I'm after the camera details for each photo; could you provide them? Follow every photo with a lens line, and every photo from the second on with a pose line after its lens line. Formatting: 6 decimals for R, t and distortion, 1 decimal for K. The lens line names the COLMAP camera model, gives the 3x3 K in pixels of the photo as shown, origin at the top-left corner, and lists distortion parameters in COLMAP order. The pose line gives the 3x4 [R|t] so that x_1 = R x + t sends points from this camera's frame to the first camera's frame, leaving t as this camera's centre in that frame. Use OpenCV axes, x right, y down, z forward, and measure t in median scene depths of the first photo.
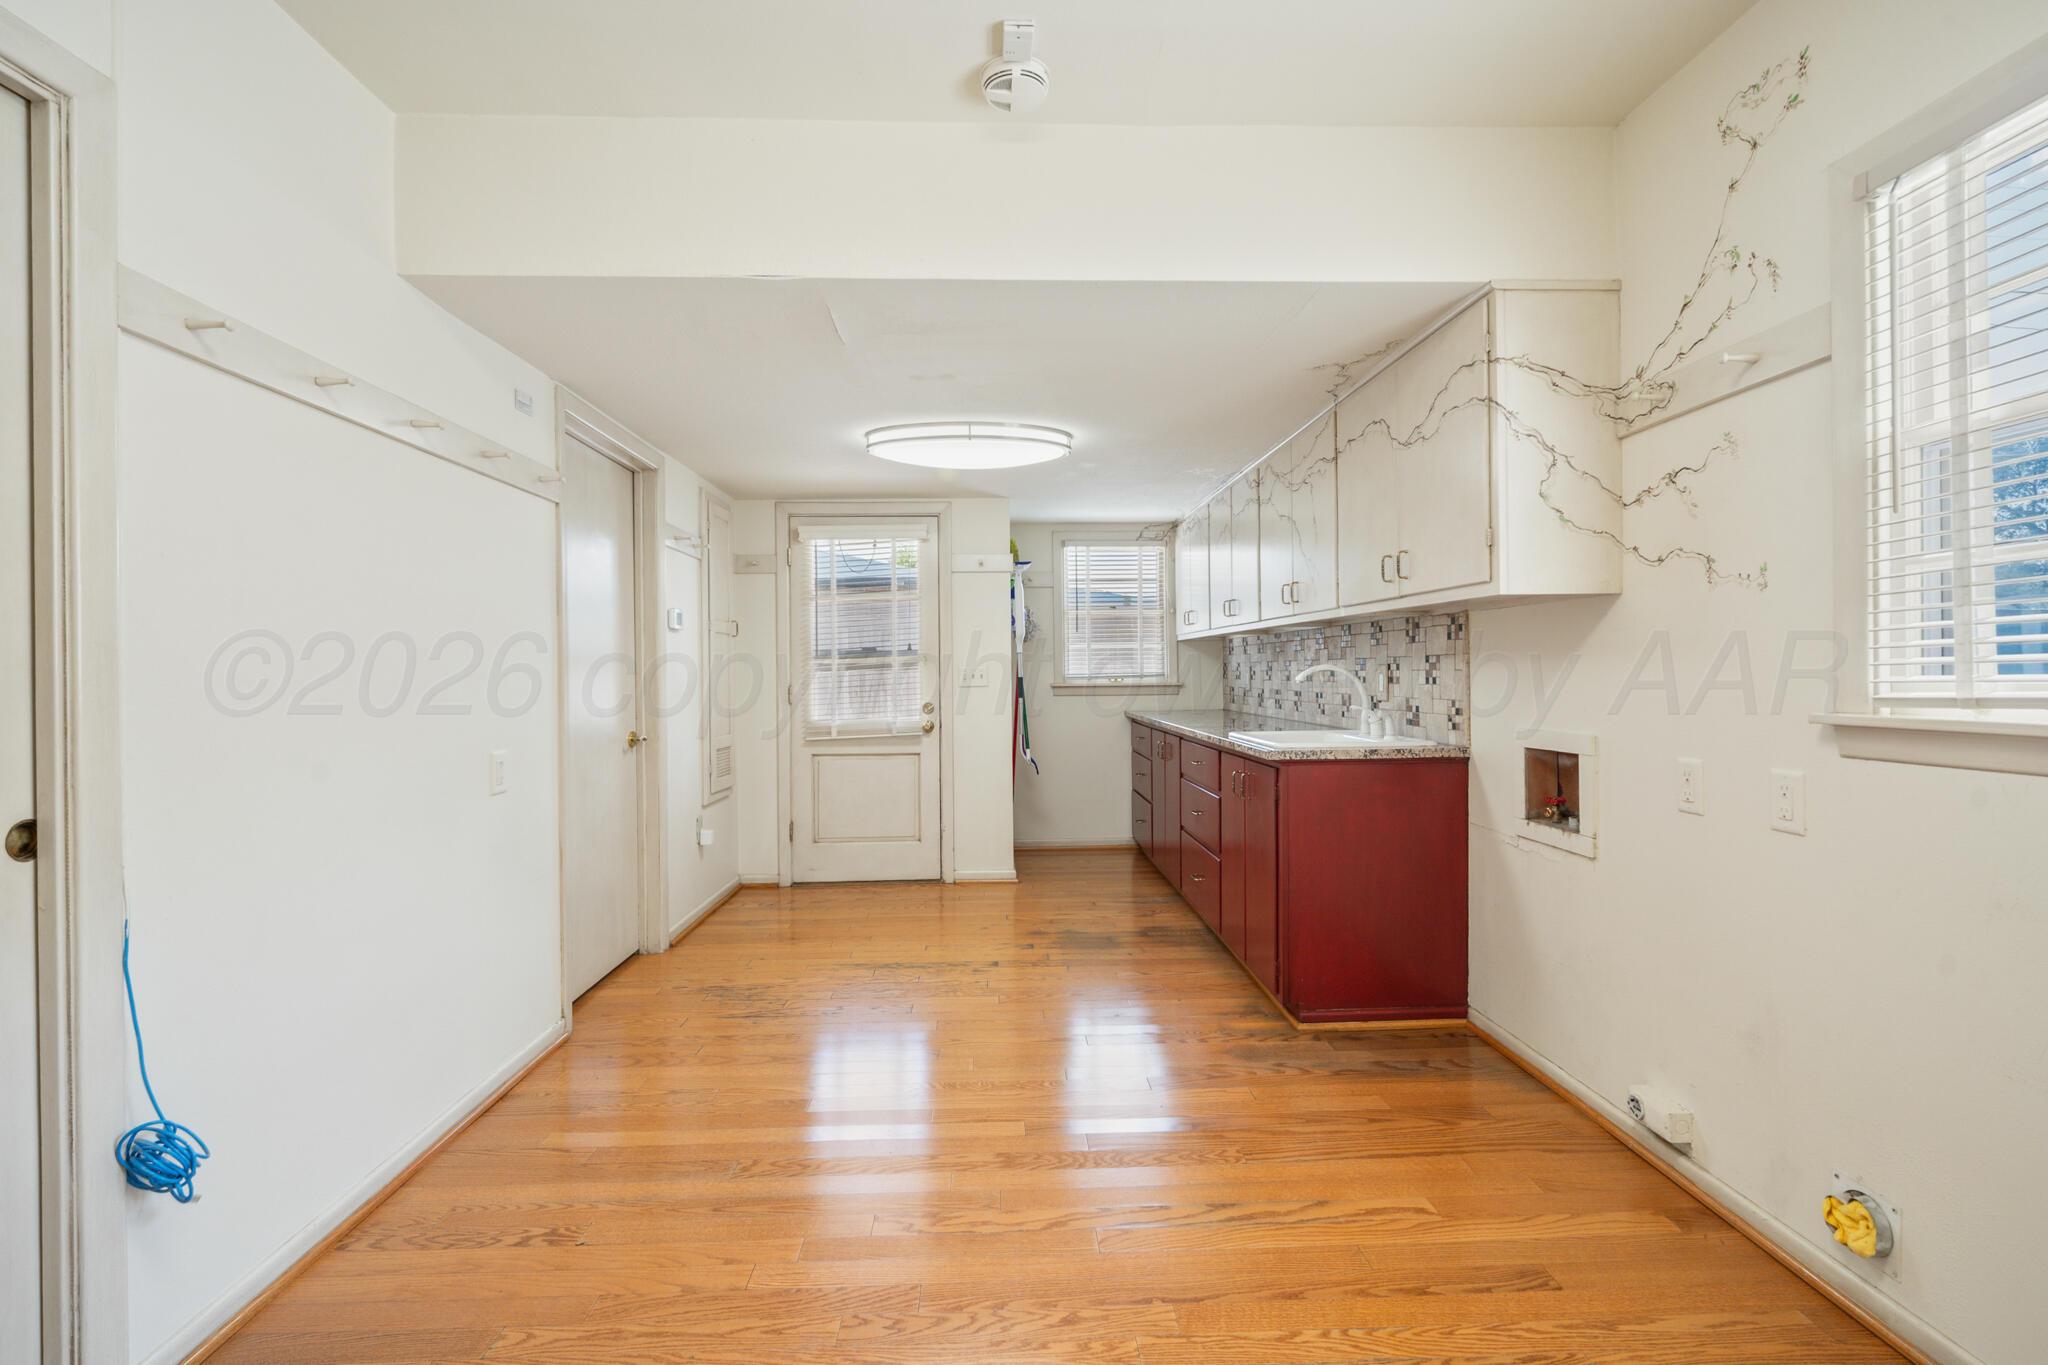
lens RADIAL K [[920.6, 0, 1023.2], [0, 920.6, 682.7], [0, 0, 1]] dist [-0.003052, -0.000832]
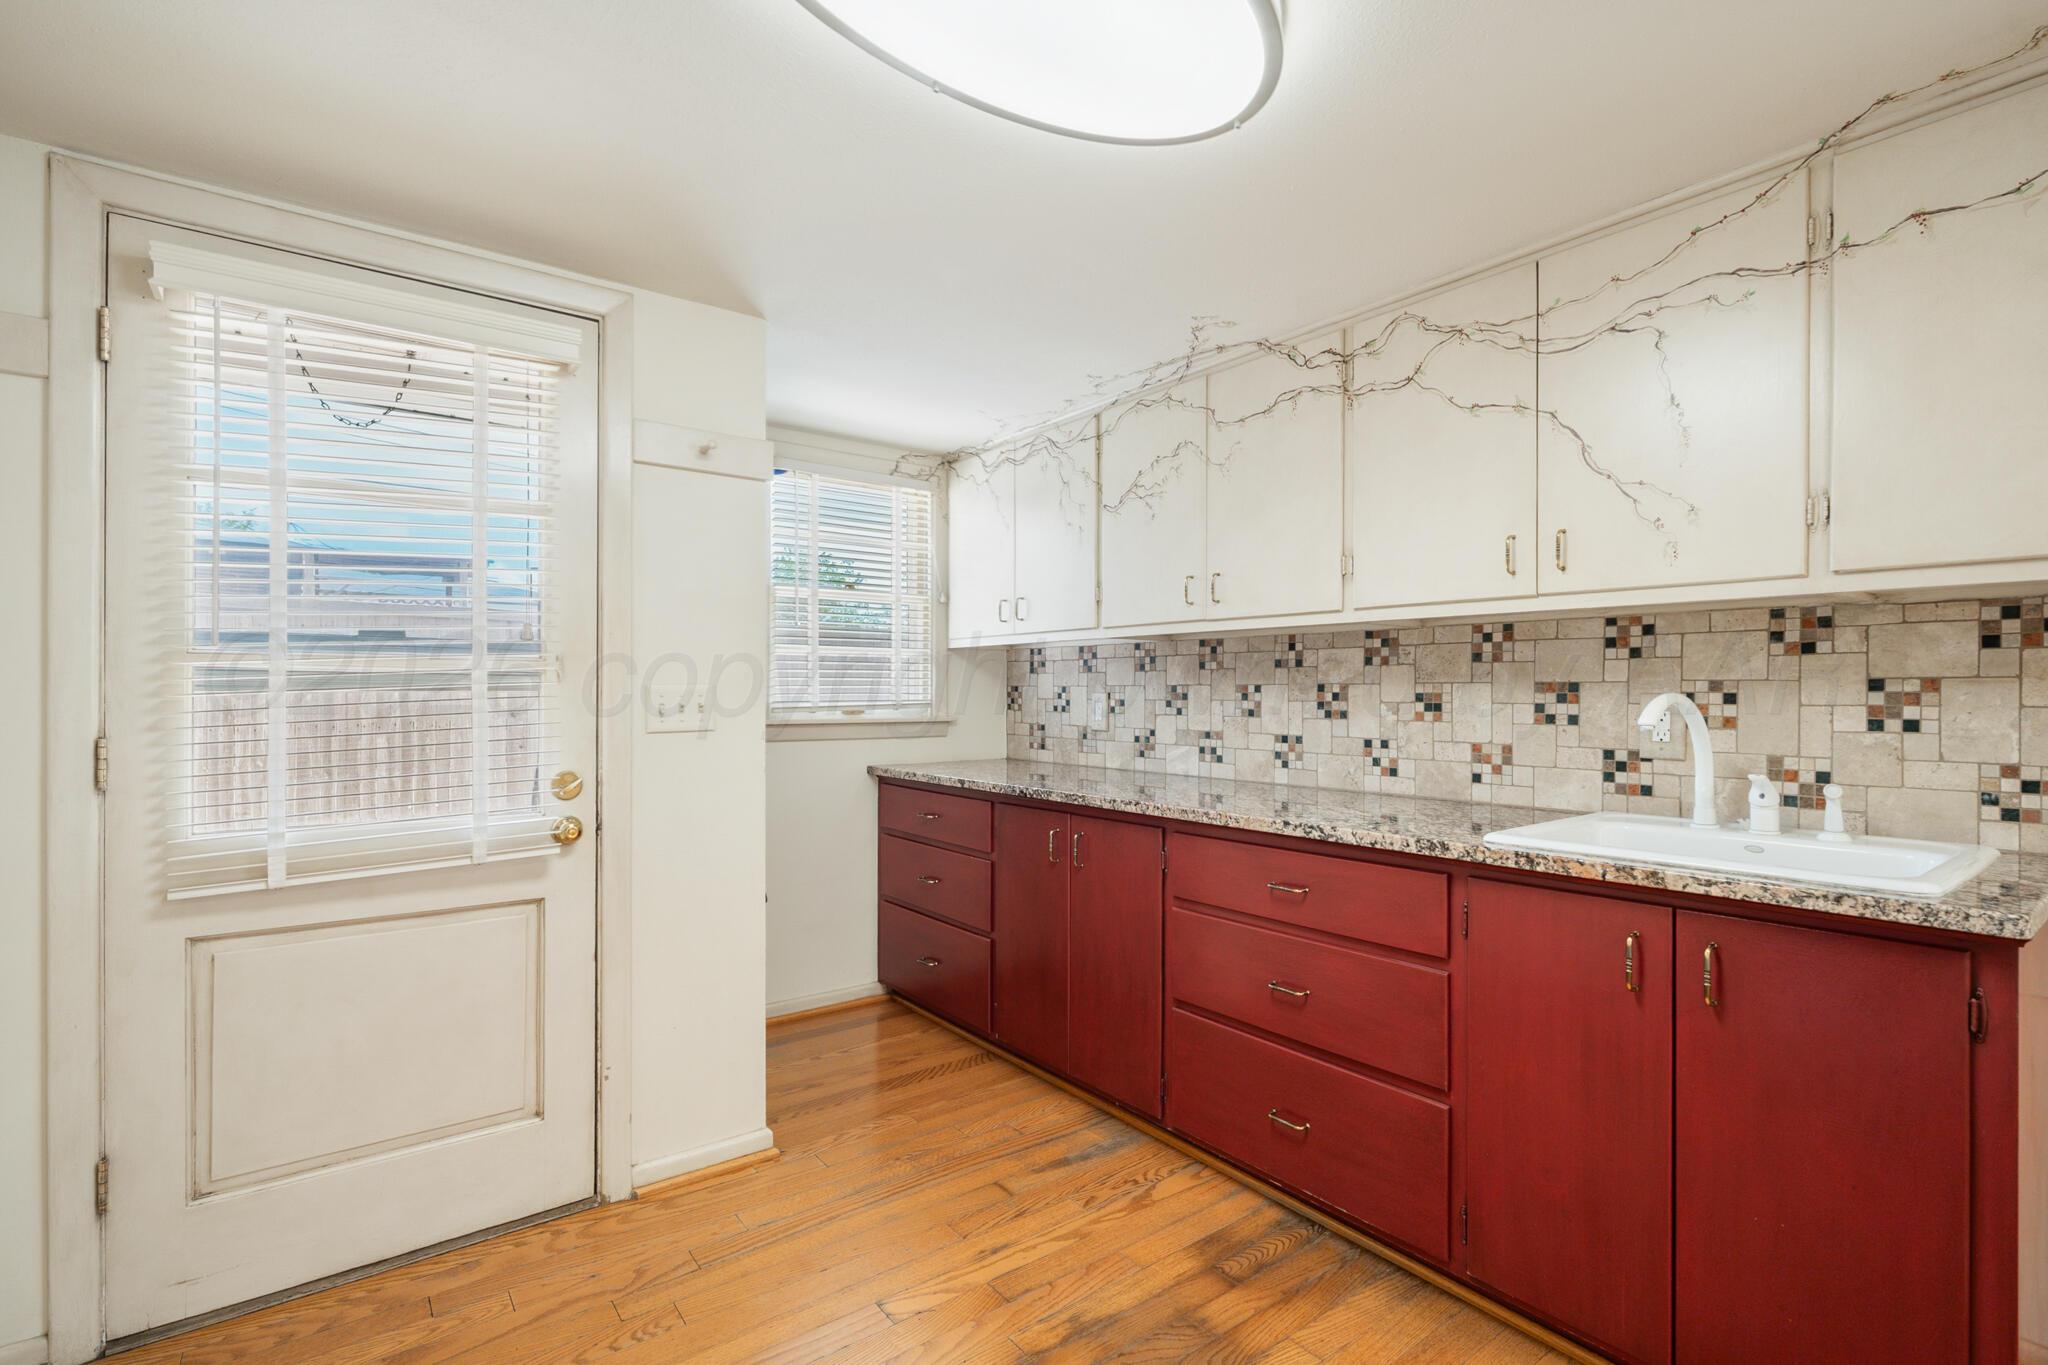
lens RADIAL K [[930.4, 0, 1026.6], [0, 930.4, 698.1], [0, 0, 1]] dist [-0.011016, -0.000088]
pose [[0.813281, 0.008386, 0.581811, -0.176245], [-0.002962, 0.999943, -0.010272, -0.007396], [-0.581864, 0.006631, 0.813259, 0.546767]]
